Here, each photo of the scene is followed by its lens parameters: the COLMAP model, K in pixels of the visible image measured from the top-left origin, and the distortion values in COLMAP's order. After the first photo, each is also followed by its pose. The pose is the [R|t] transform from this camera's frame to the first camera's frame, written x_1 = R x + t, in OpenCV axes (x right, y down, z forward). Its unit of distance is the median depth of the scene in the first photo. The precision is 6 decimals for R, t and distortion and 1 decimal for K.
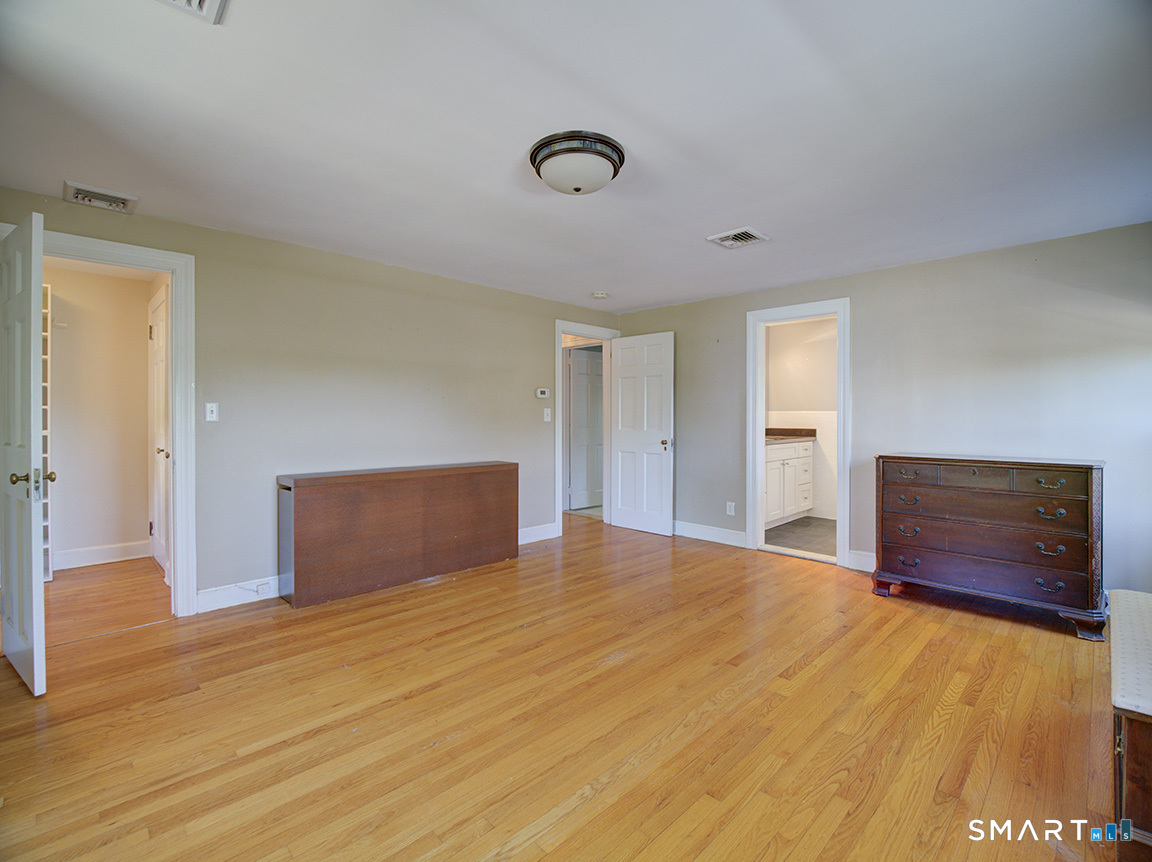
lens RADIAL K [[530.0, 0, 580.5], [0, 530.0, 425.1], [0, 0, 1]] dist [-0.017080, -0.001023]
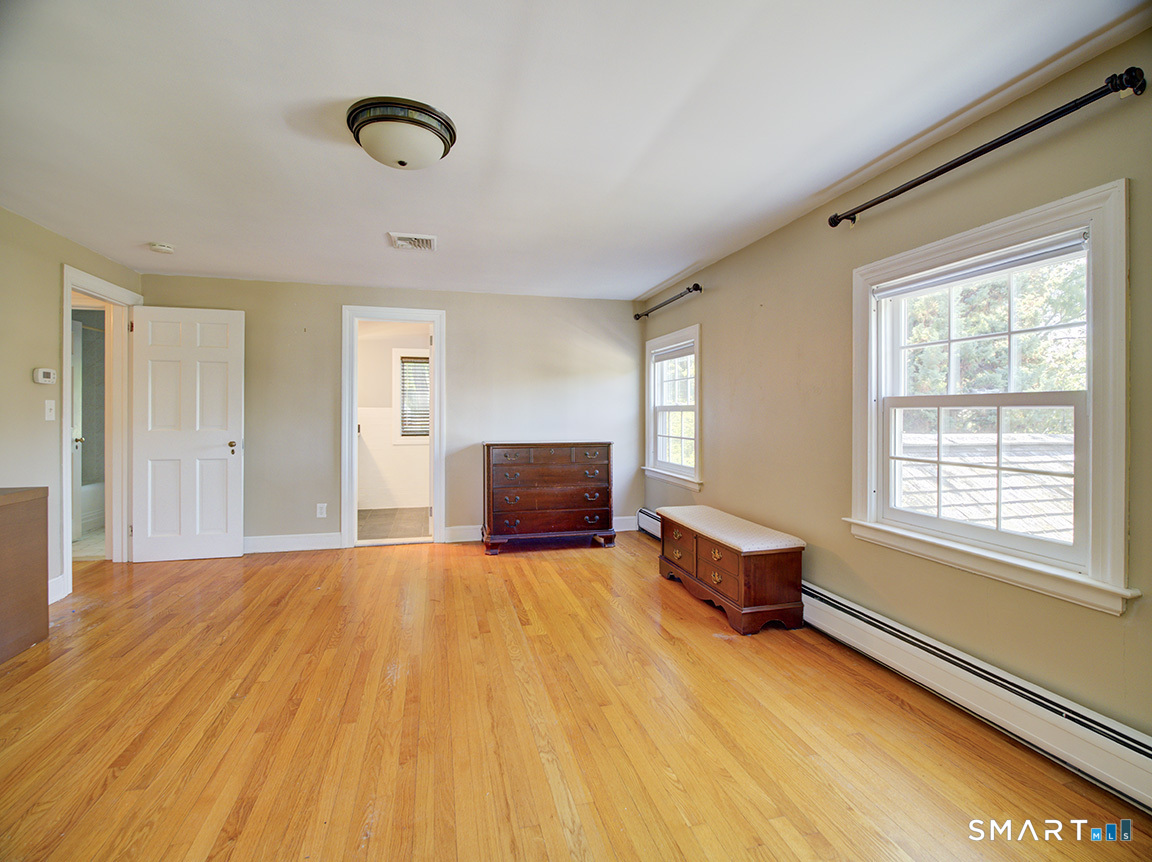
lens RADIAL K [[530.0, 0, 582.0], [0, 530.0, 420.0], [0, 0, 1]] dist [-0.017080, -0.001023]
pose [[0.500196, -0.010962, 0.865843, -0.488026], [0.013281, 0.999899, 0.004987, -0.002748], [-0.865811, 0.009005, 0.500291, 0.211996]]
